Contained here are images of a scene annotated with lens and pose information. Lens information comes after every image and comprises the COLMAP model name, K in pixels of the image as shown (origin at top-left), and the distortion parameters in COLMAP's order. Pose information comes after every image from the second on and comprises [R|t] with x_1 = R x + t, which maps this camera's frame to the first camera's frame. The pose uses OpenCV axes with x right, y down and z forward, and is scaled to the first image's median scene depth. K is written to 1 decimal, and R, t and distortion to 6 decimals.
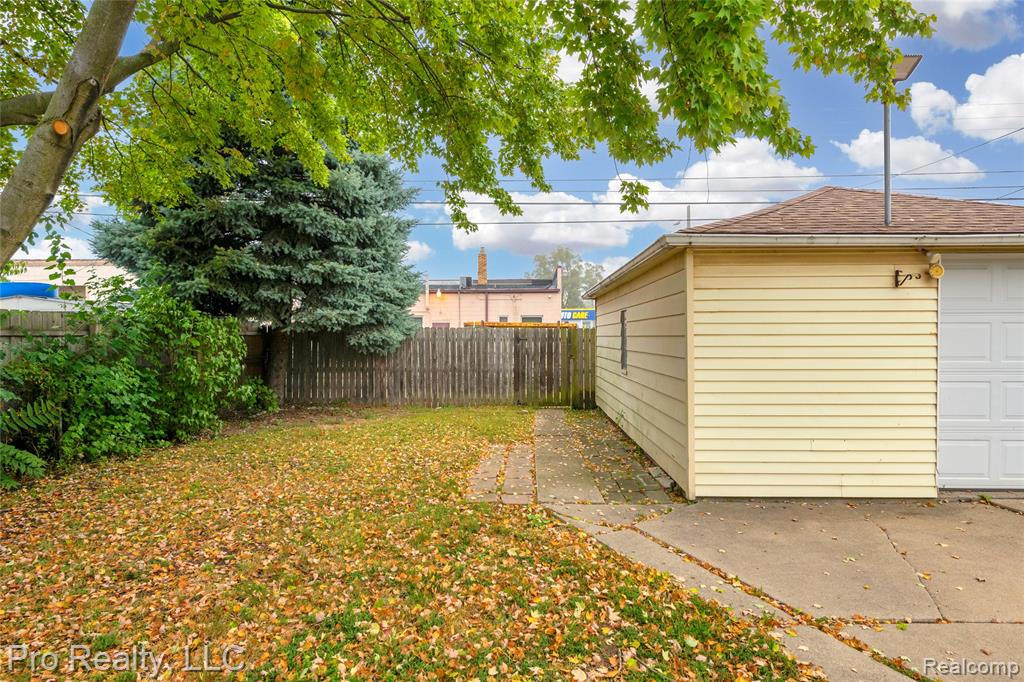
lens RADIAL K [[596.6, 0, 510.8], [0, 596.6, 337.9], [0, 0, 1]] dist [0.010242, 0.001158]
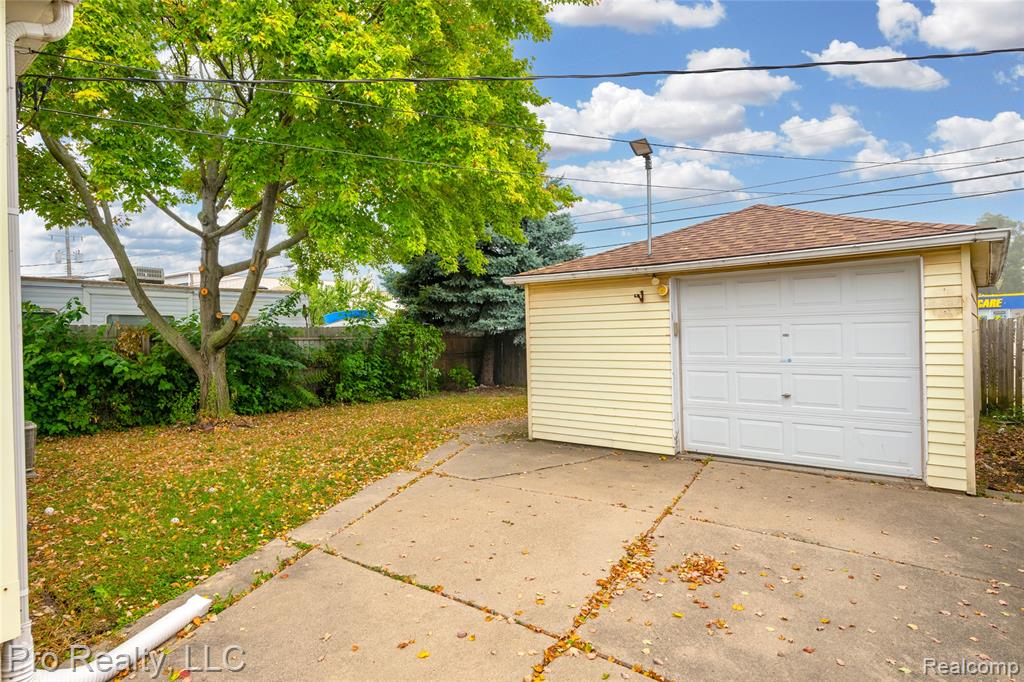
lens RADIAL K [[596.6, 0, 511.5], [0, 596.6, 338.5], [0, 0, 1]] dist [0.010242, 0.001158]
pose [[0.794869, -0.007393, -0.606735, 0.701499], [0.011586, 0.999928, 0.002994, -0.004524], [0.606670, -0.009409, 0.794898, -0.173973]]
